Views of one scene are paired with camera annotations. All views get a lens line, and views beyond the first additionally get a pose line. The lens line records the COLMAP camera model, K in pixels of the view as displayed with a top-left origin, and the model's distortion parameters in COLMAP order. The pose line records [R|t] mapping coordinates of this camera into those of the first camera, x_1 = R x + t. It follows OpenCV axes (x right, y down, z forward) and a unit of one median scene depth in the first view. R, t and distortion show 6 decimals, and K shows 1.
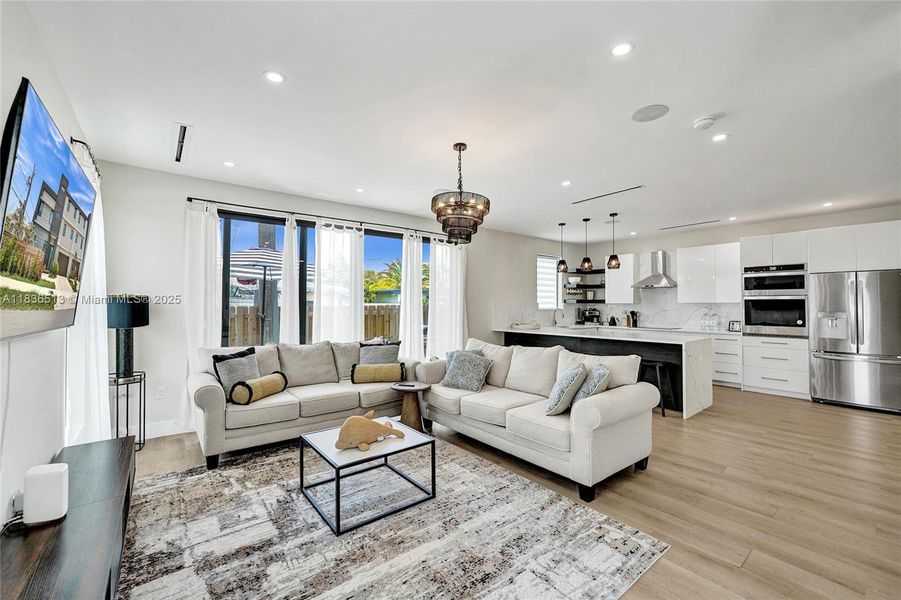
lens RADIAL K [[374.2, 0, 449.4], [0, 374.2, 294.8], [0, 0, 1]] dist [-0.019174, 0.000848]
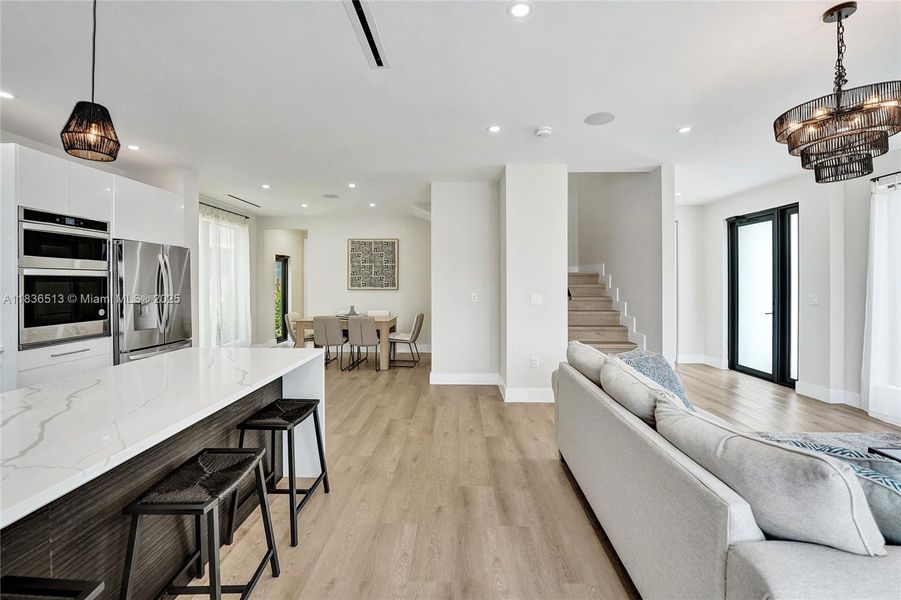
lens RADIAL K [[374.2, 0, 444.1], [0, 374.2, 285.0], [0, 0, 1]] dist [-0.019174, 0.000848]
pose [[-0.757058, -0.004989, 0.653328, 0.088088], [-0.017529, 0.999766, -0.012677, 0.028061], [-0.653112, -0.021049, -0.756968, 1.253191]]
